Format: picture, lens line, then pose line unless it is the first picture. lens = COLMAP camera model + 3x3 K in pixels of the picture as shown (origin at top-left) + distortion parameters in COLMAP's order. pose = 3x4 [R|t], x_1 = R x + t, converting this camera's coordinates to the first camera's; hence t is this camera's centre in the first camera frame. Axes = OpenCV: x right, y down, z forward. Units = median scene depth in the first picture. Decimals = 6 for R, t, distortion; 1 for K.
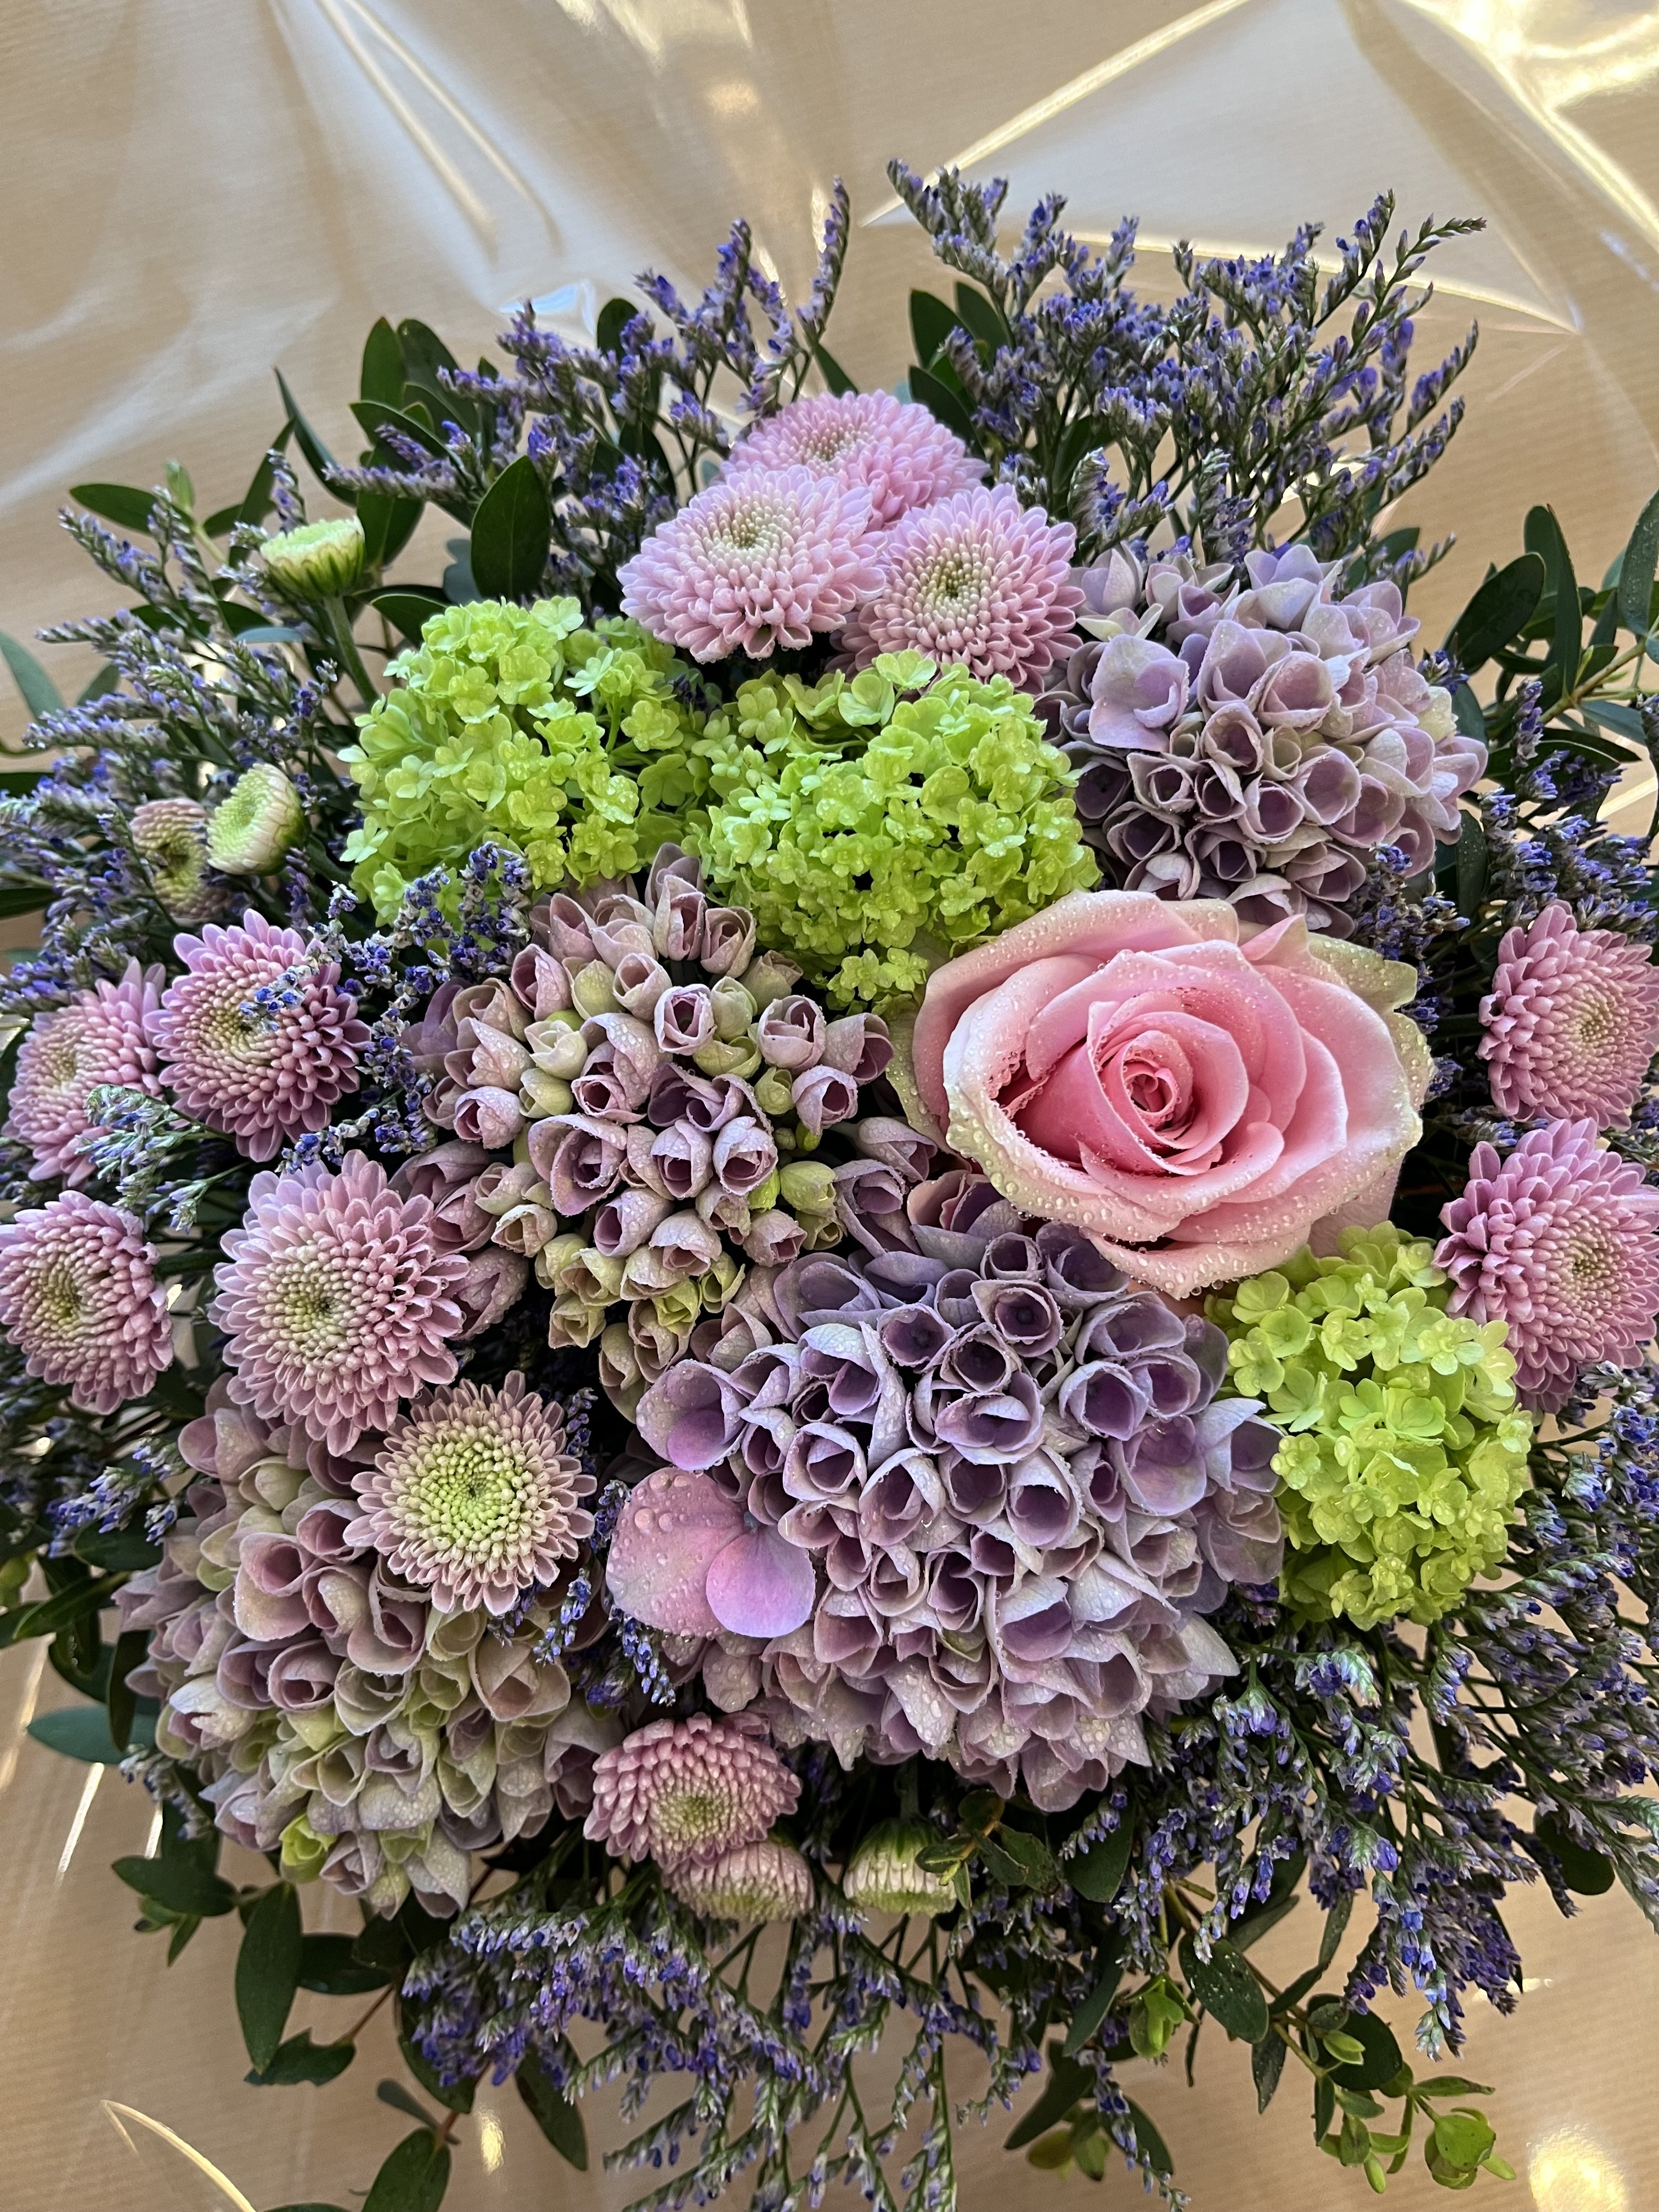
lens RADIAL K [[1645.4, 0, 829.5], [0, 1645.4, 1106.0], [0, 0, 1]] dist [0.005372, -0.136170]
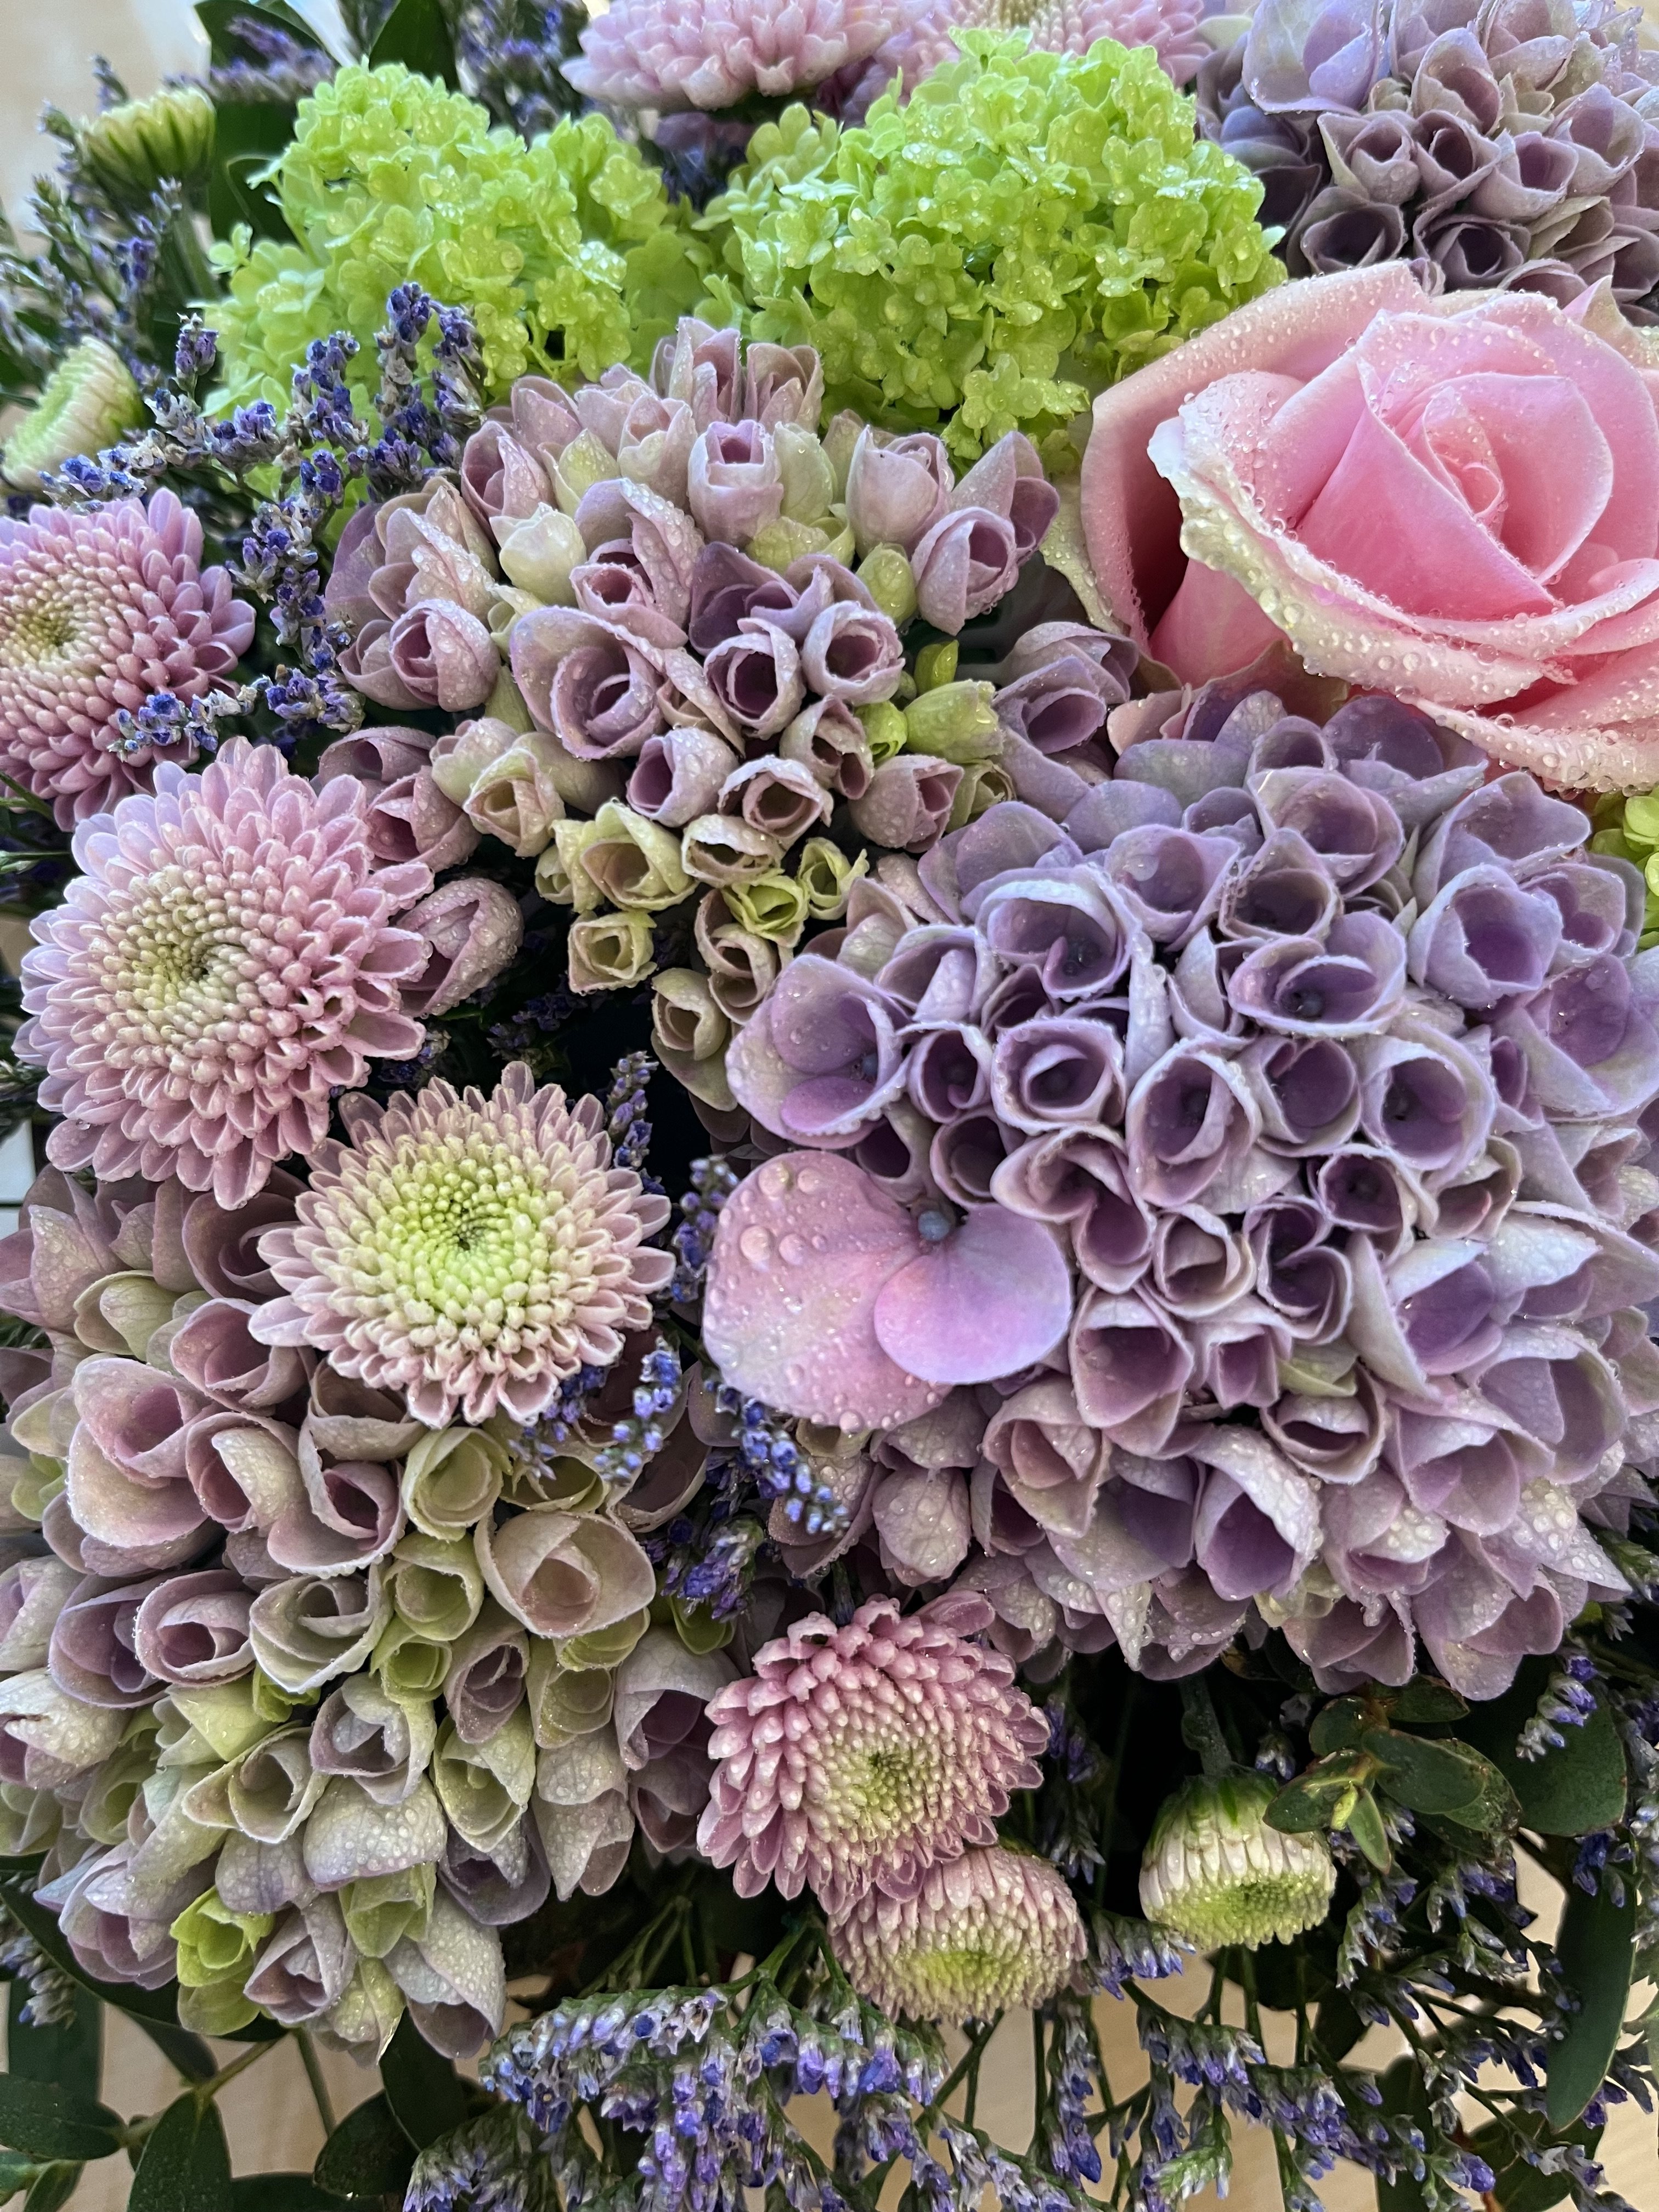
lens RADIAL K [[1724.1, 0, 829.5], [0, 1724.1, 1106.0], [0, 0, 1]] dist [-0.002137, -0.079932]
pose [[0.993114, -0.105900, 0.050097, -0.110370], [0.112726, 0.980245, -0.162521, 0.301772], [-0.031896, 0.167049, 0.985433, 0.365650]]
